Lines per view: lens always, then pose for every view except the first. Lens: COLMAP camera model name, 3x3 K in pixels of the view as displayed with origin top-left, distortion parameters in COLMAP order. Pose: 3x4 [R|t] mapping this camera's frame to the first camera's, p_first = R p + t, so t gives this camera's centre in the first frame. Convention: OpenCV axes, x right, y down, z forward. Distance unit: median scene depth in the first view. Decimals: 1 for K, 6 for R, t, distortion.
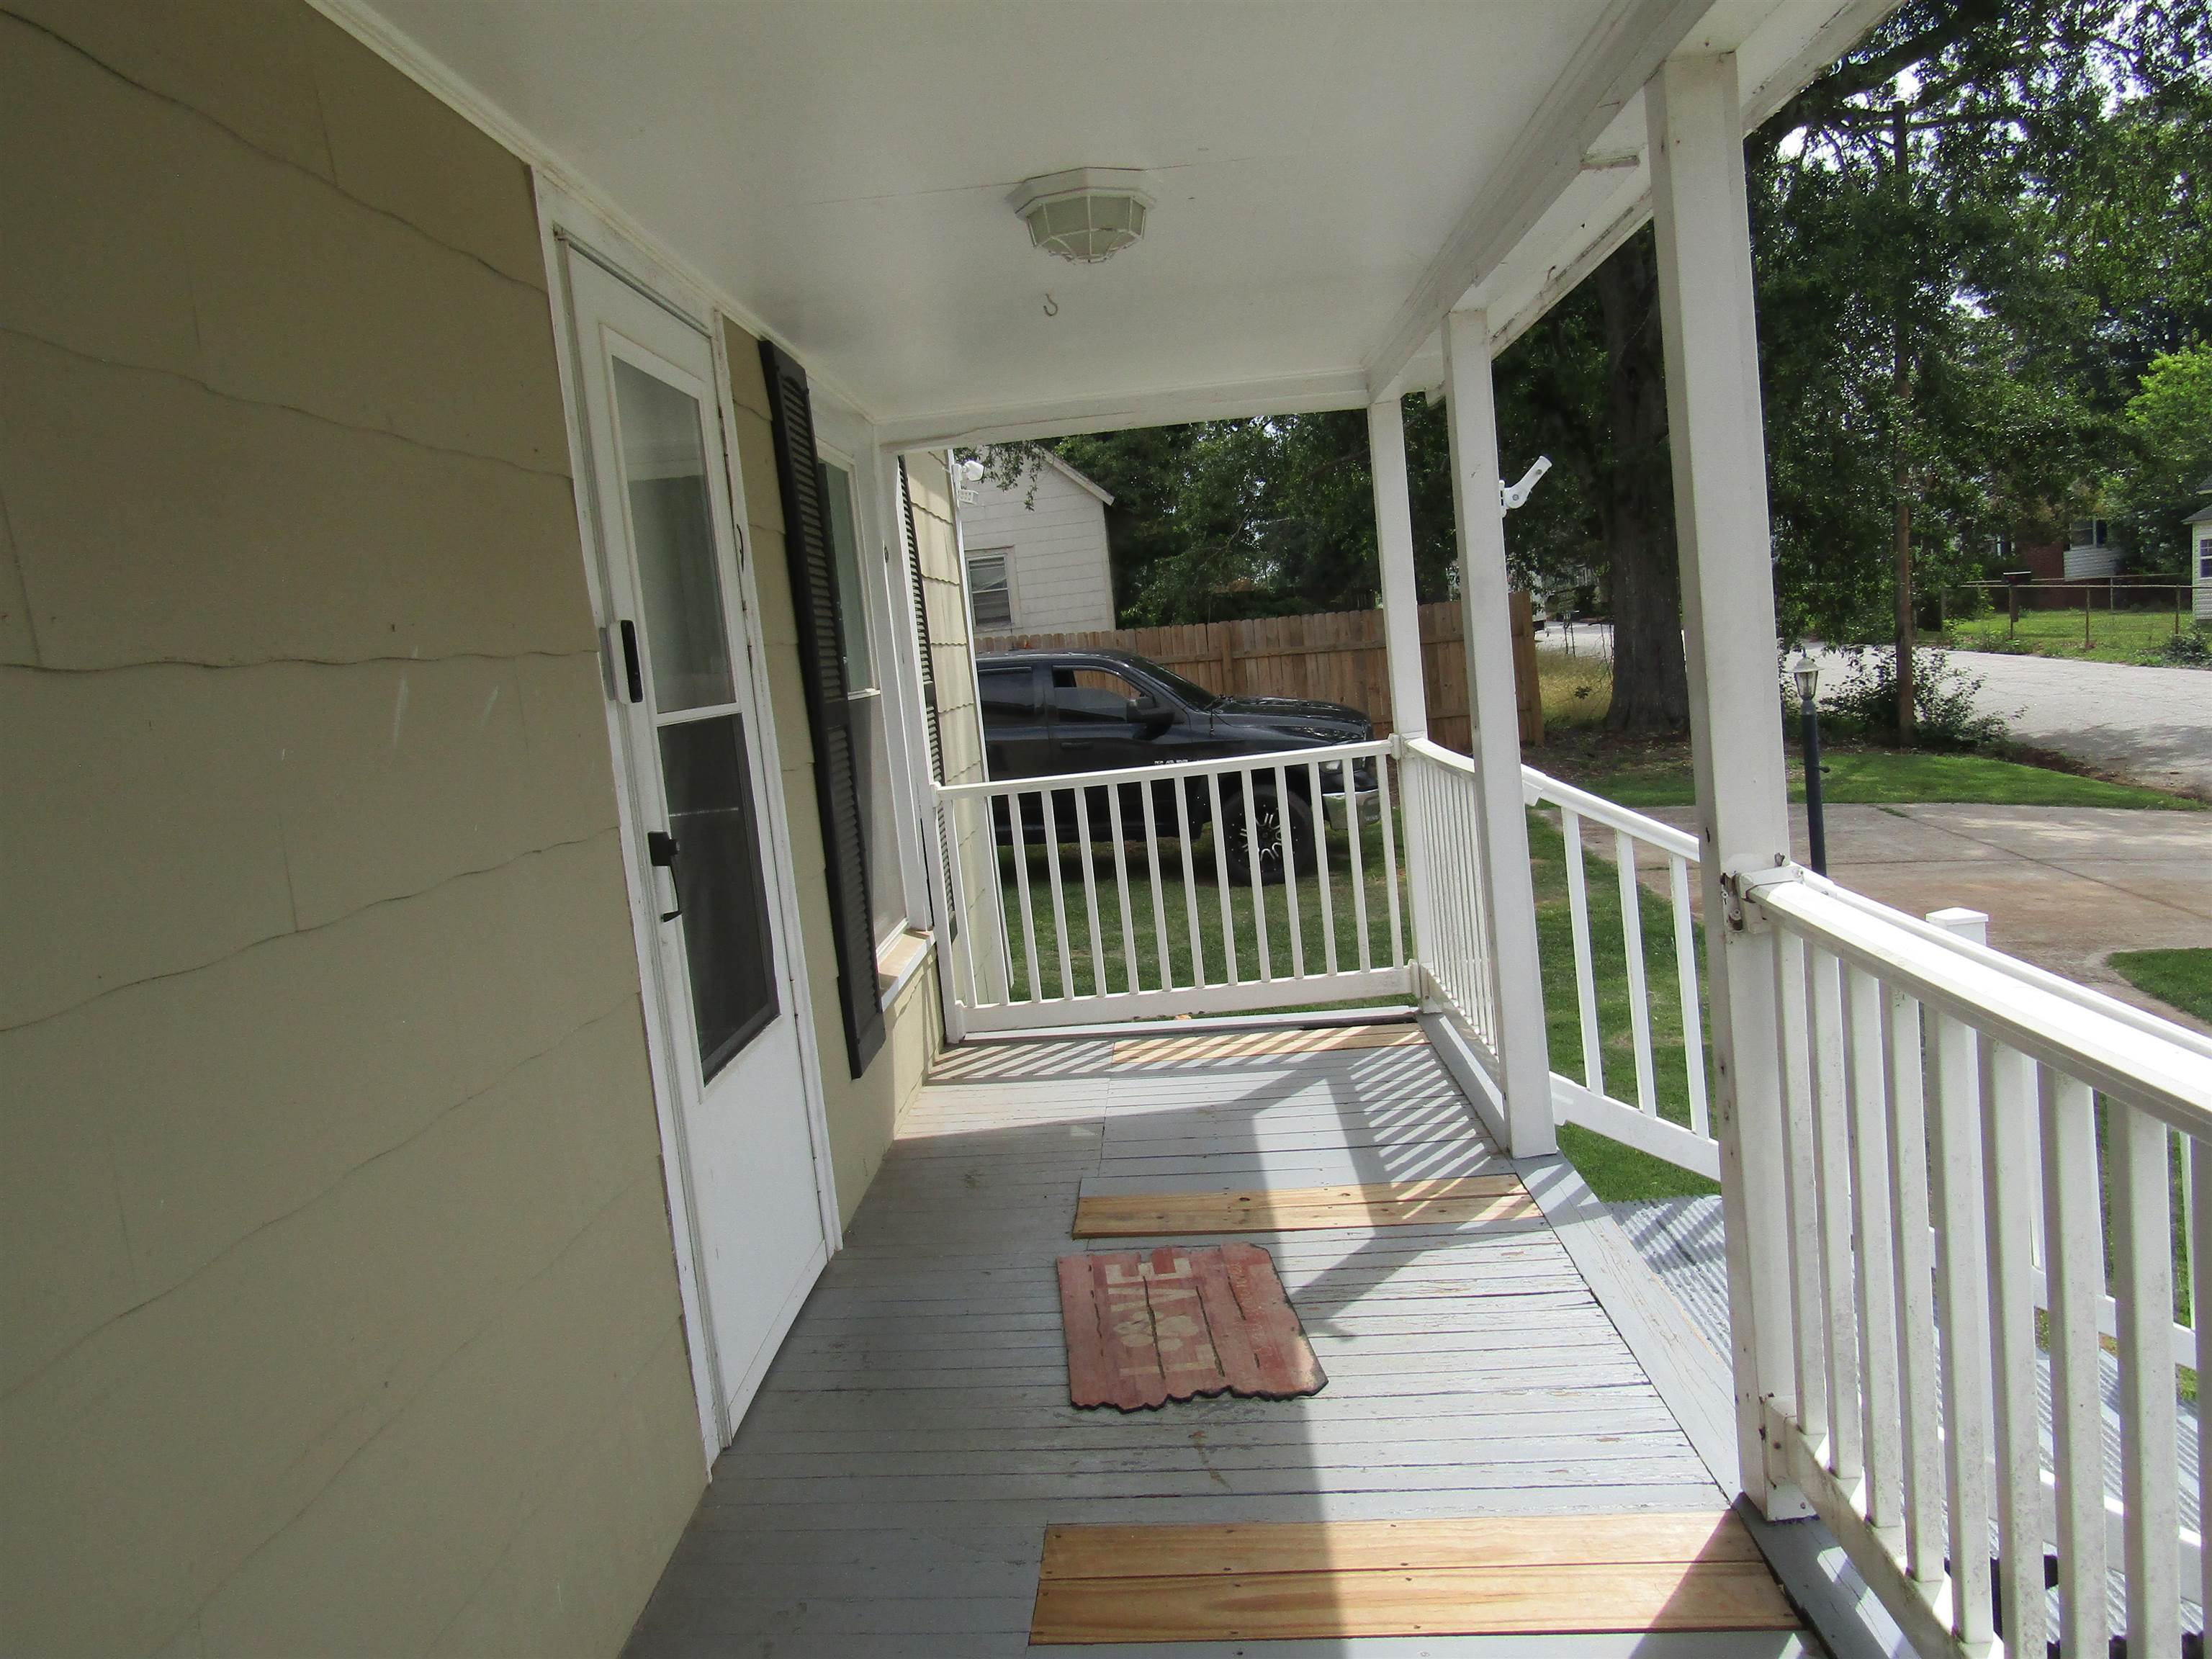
lens RADIAL K [[1544.4, 0, 1106.0], [0, 1544.4, 829.5], [0, 0, 1]] dist [-0.001195, 0.000153]
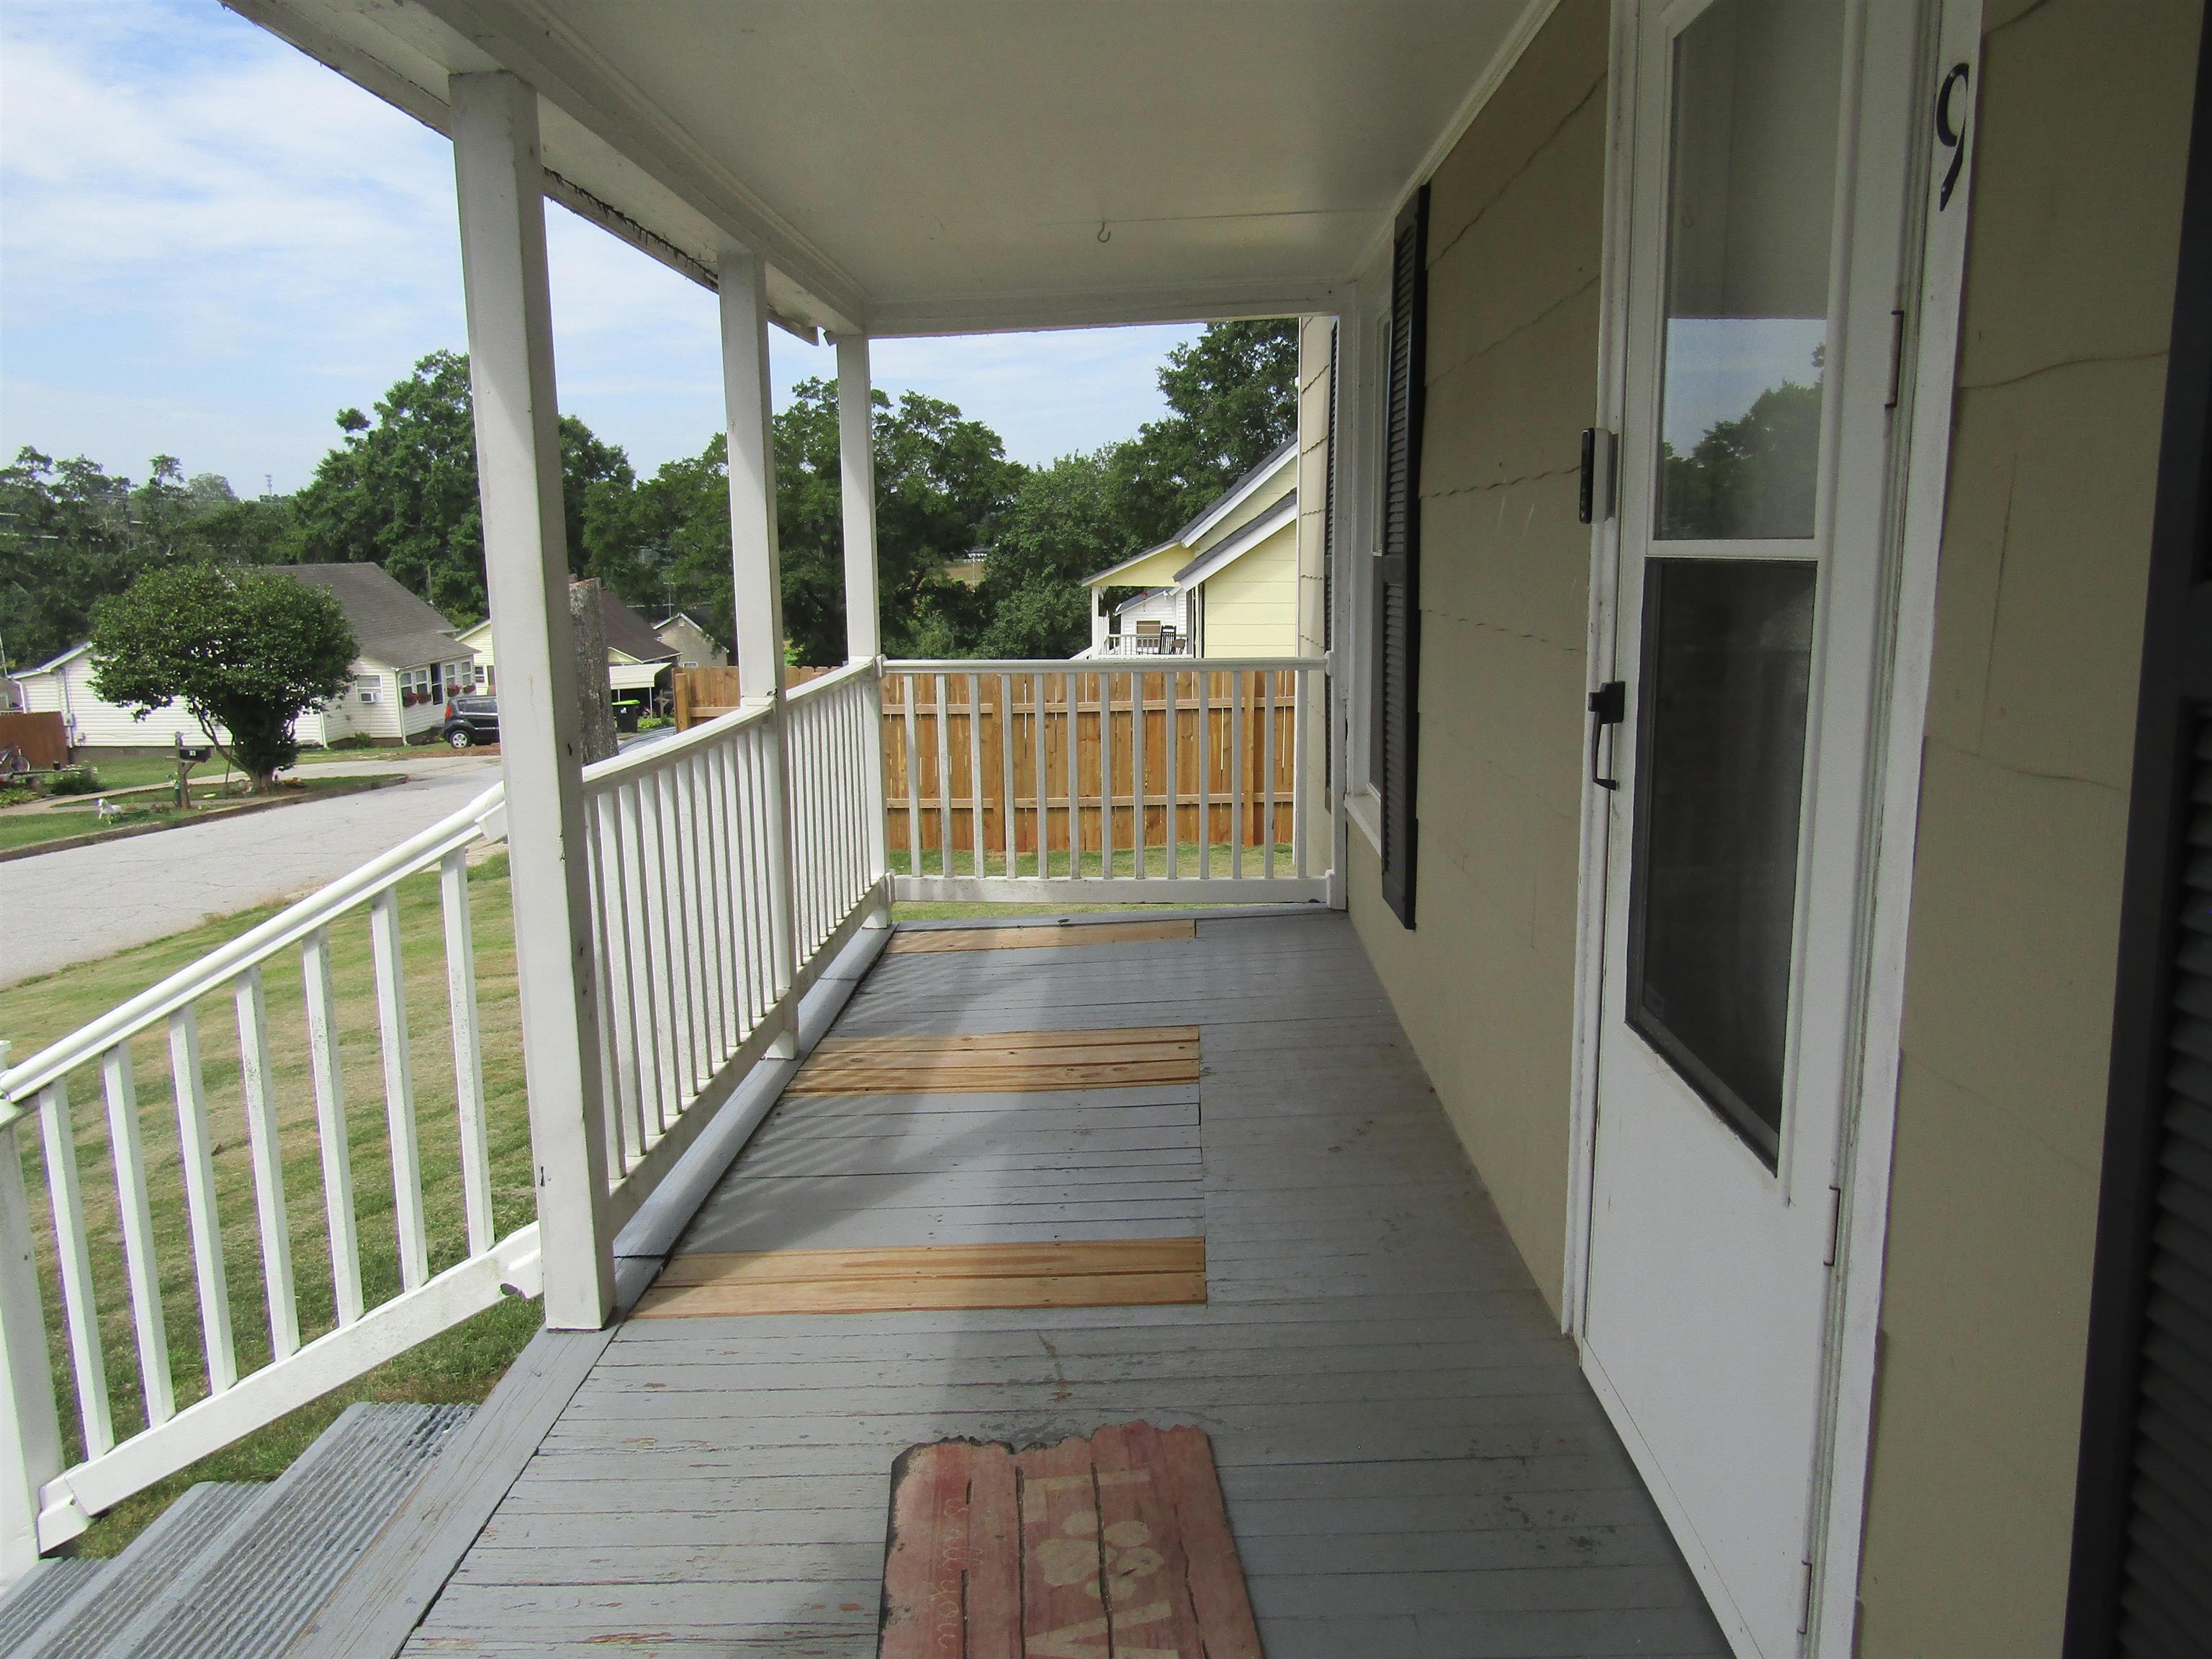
lens RADIAL K [[1544.4, 0, 1106.0], [0, 1544.4, 829.5], [0, 0, 1]] dist [-0.001195, 0.000153]
pose [[-0.993363, 0.114062, 0.014838, -0.016780], [0.113673, 0.953791, 0.278140, -0.163044], [0.017573, 0.277981, -0.960426, 1.586711]]
